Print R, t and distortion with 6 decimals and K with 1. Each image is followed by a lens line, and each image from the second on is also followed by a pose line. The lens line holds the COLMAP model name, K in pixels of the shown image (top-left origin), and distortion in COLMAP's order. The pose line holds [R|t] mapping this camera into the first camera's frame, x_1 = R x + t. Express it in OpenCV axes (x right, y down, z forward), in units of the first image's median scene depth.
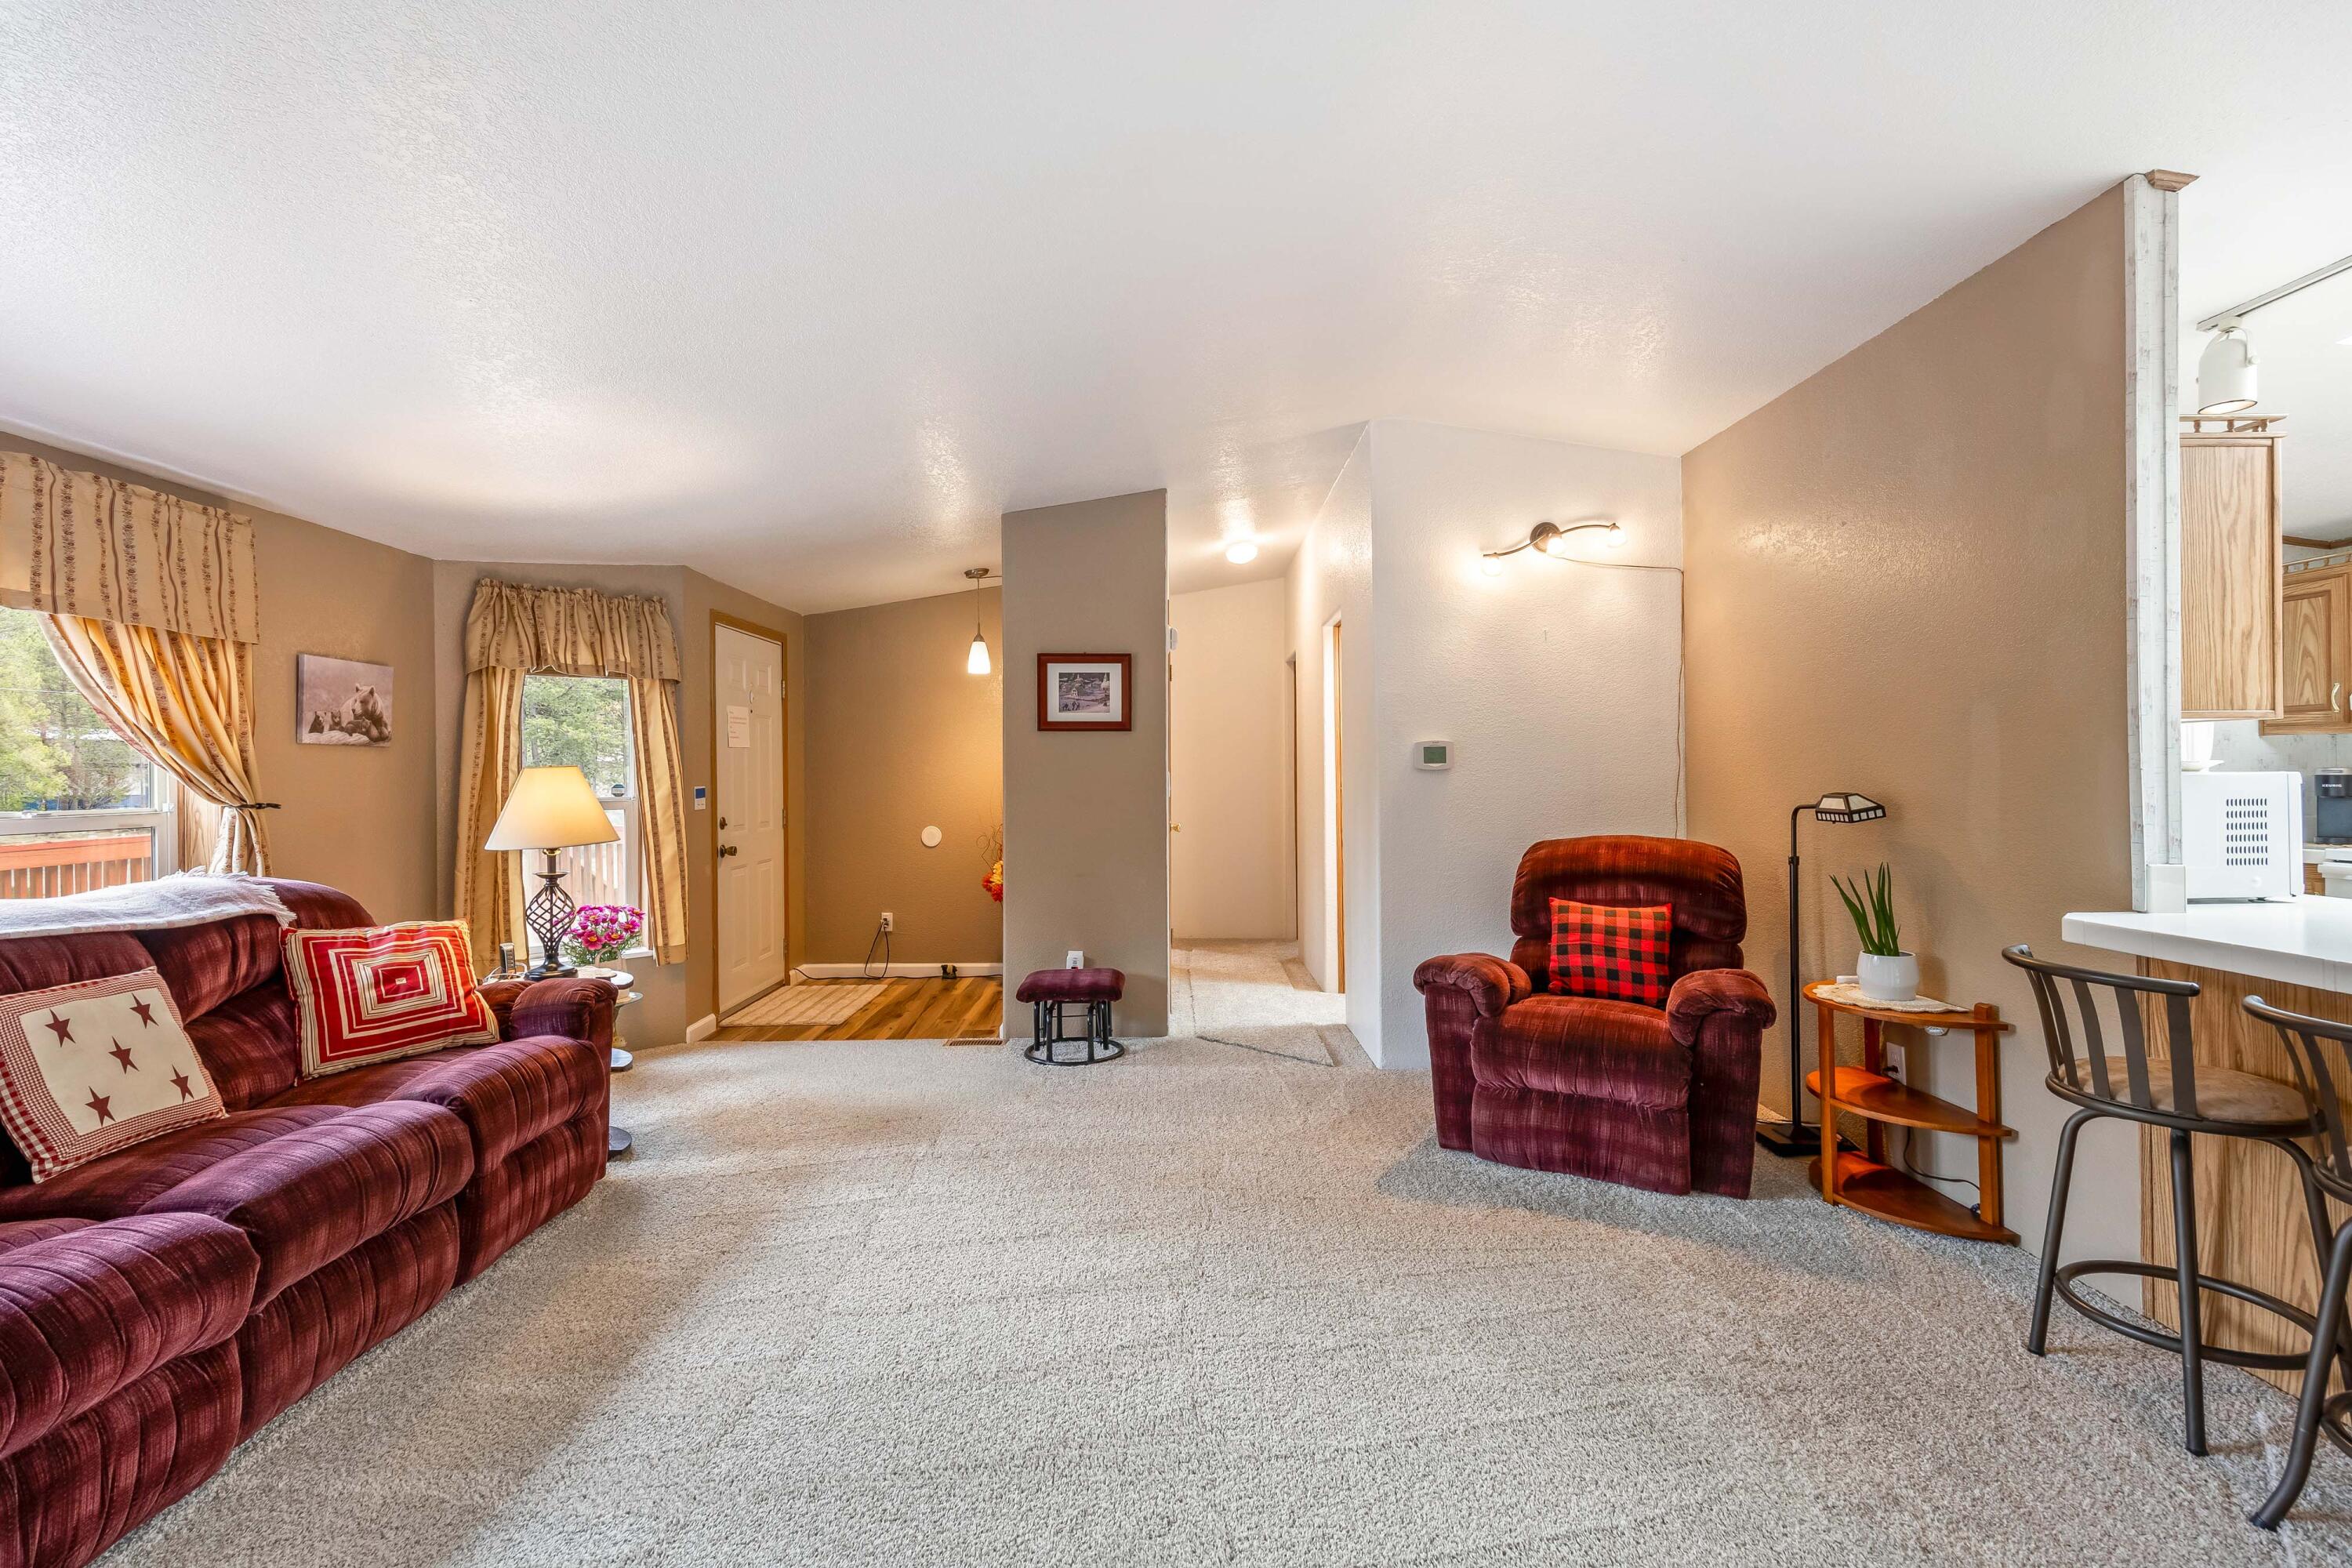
lens RADIAL K [[1045.1, 0, 1162.6], [0, 1045.1, 782.4], [0, 0, 1]] dist [0.012927, -0.003692]
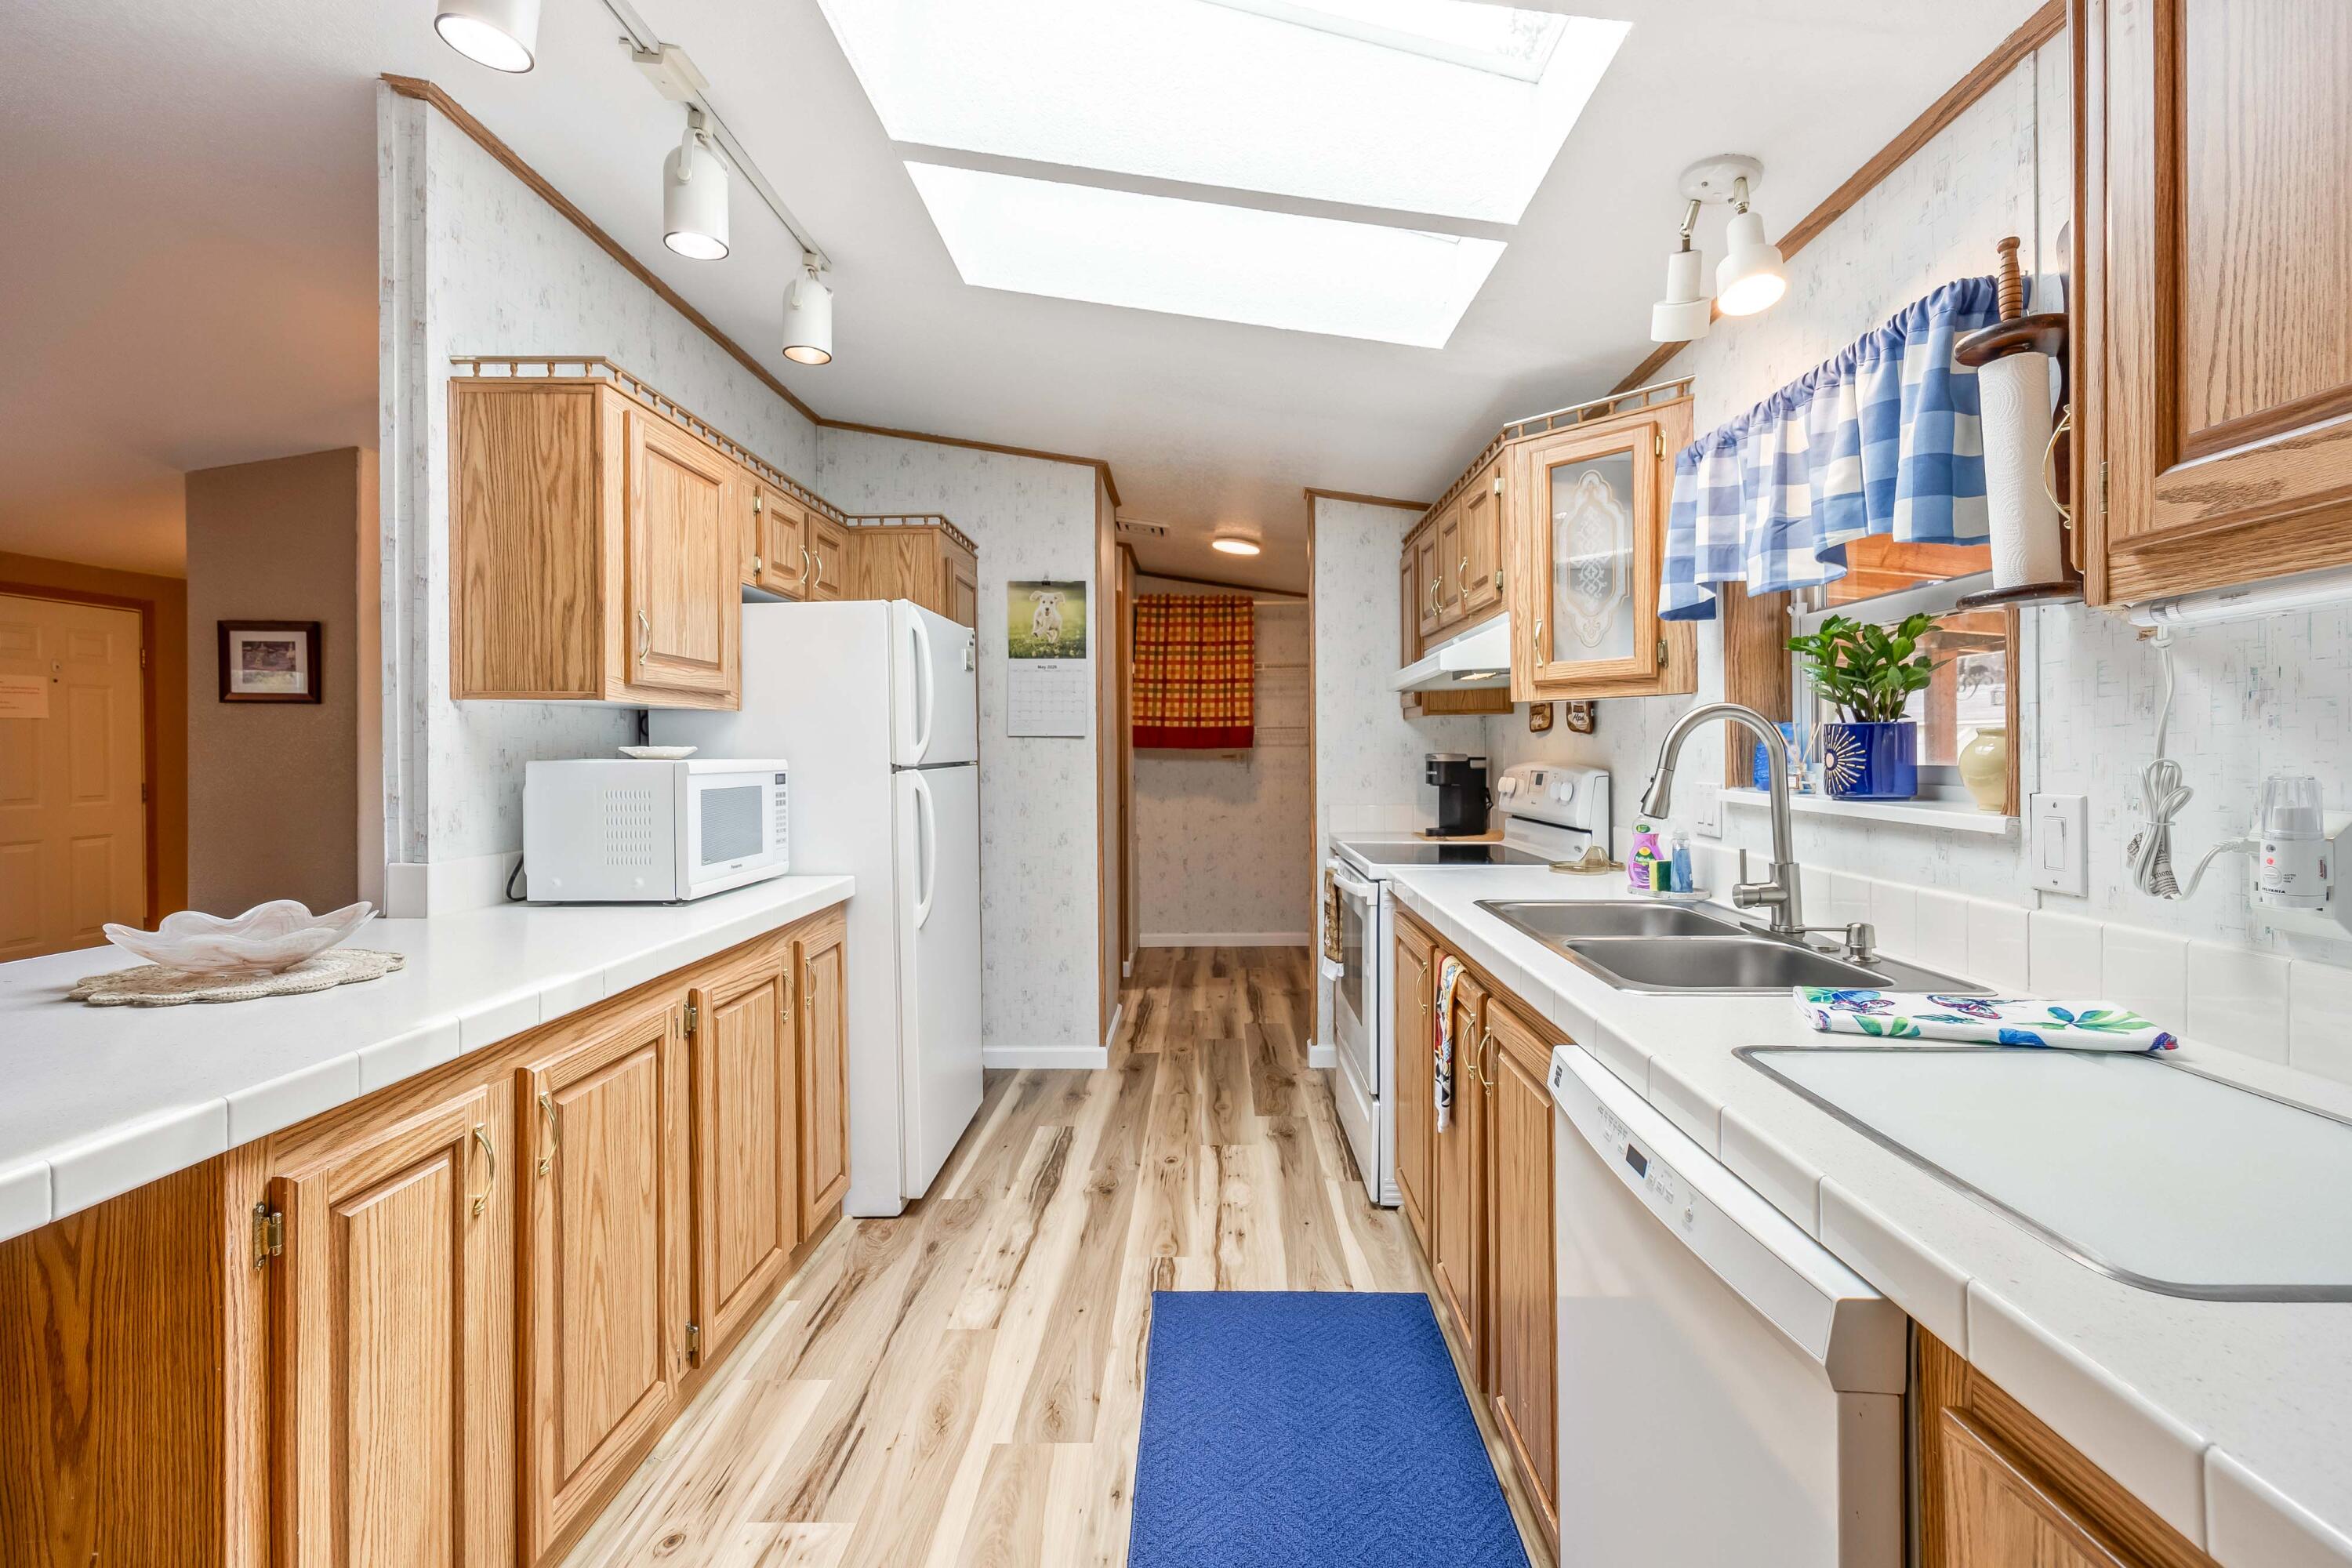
lens RADIAL K [[1045.1, 0, 1189.7], [0, 1045.1, 758.8], [0, 0, 1]] dist [0.012927, -0.003692]
pose [[0.999925, 0.009336, -0.007959, 1.557047], [-0.009321, 0.999955, 0.001955, -0.018677], [0.007977, -0.001880, 0.999966, 0.123904]]
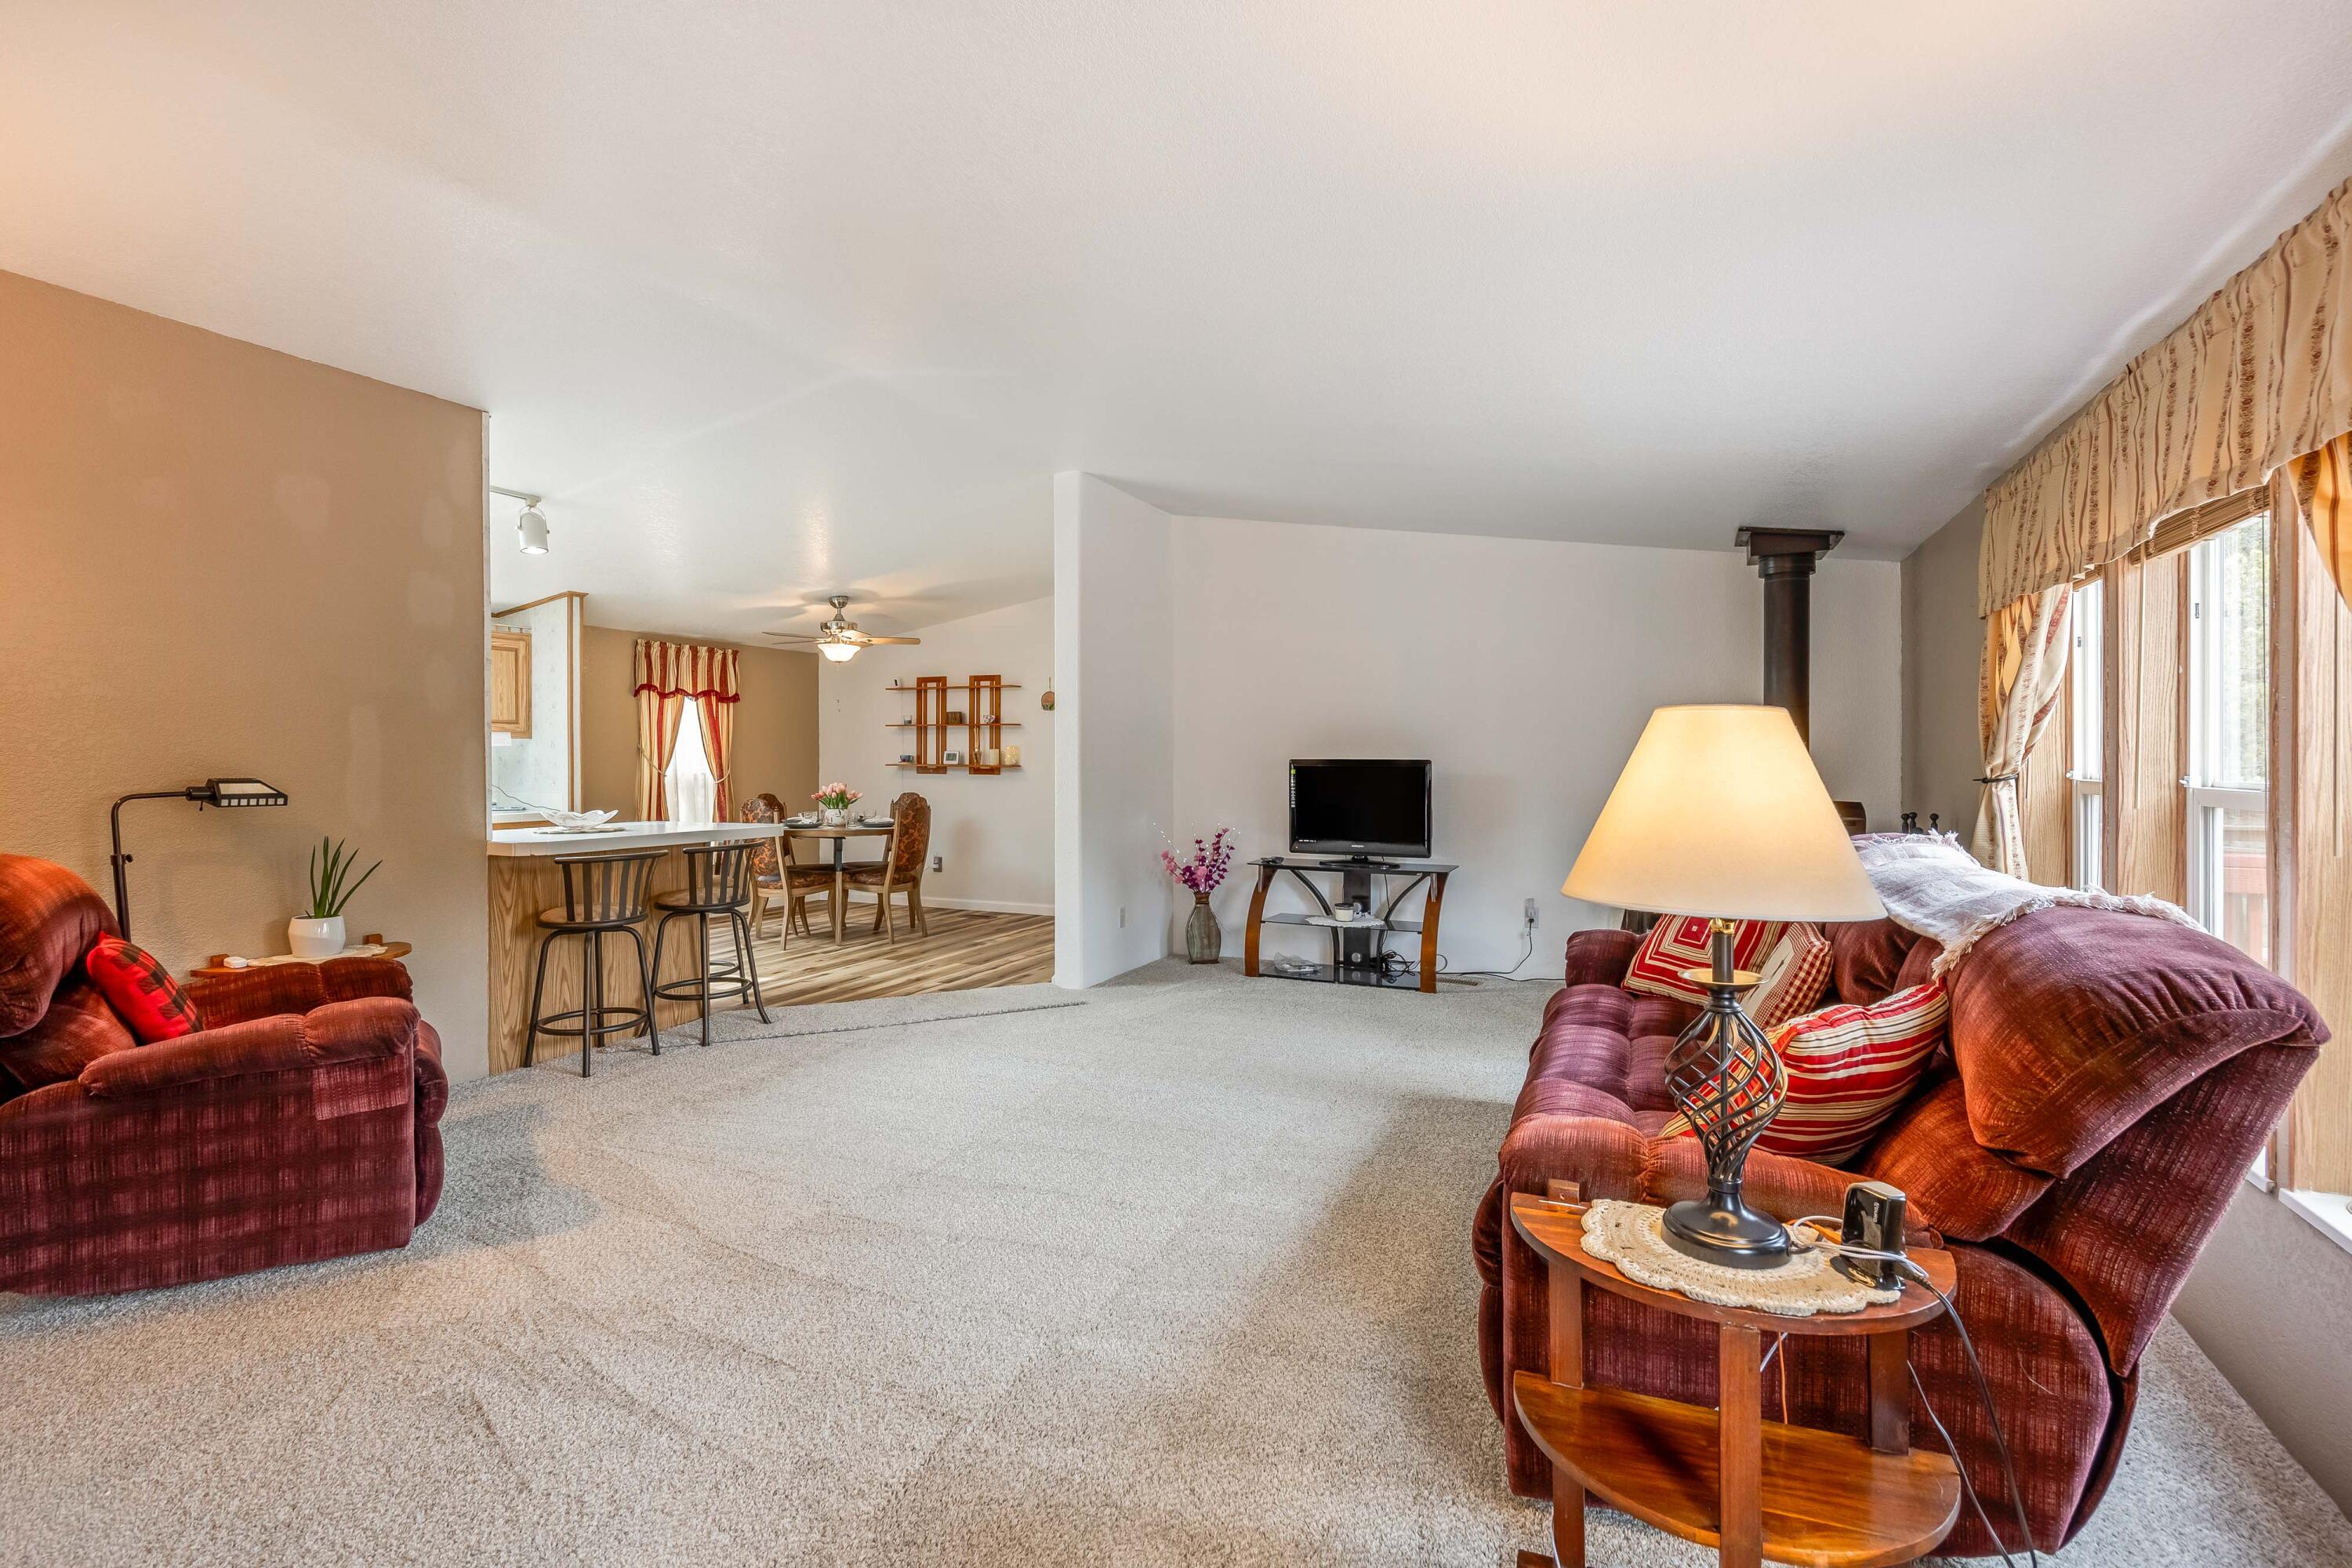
lens RADIAL K [[1084.6, 0, 1205.3], [0, 1084.6, 764.1], [0, 0, 1]] dist [-0.011173, 0.001235]
pose [[-0.924518, 0.010219, 0.381000, -0.801371], [0.009475, 0.999948, -0.003830, 0.013904], [-0.381019, 0.000069, -0.924567, 2.122262]]
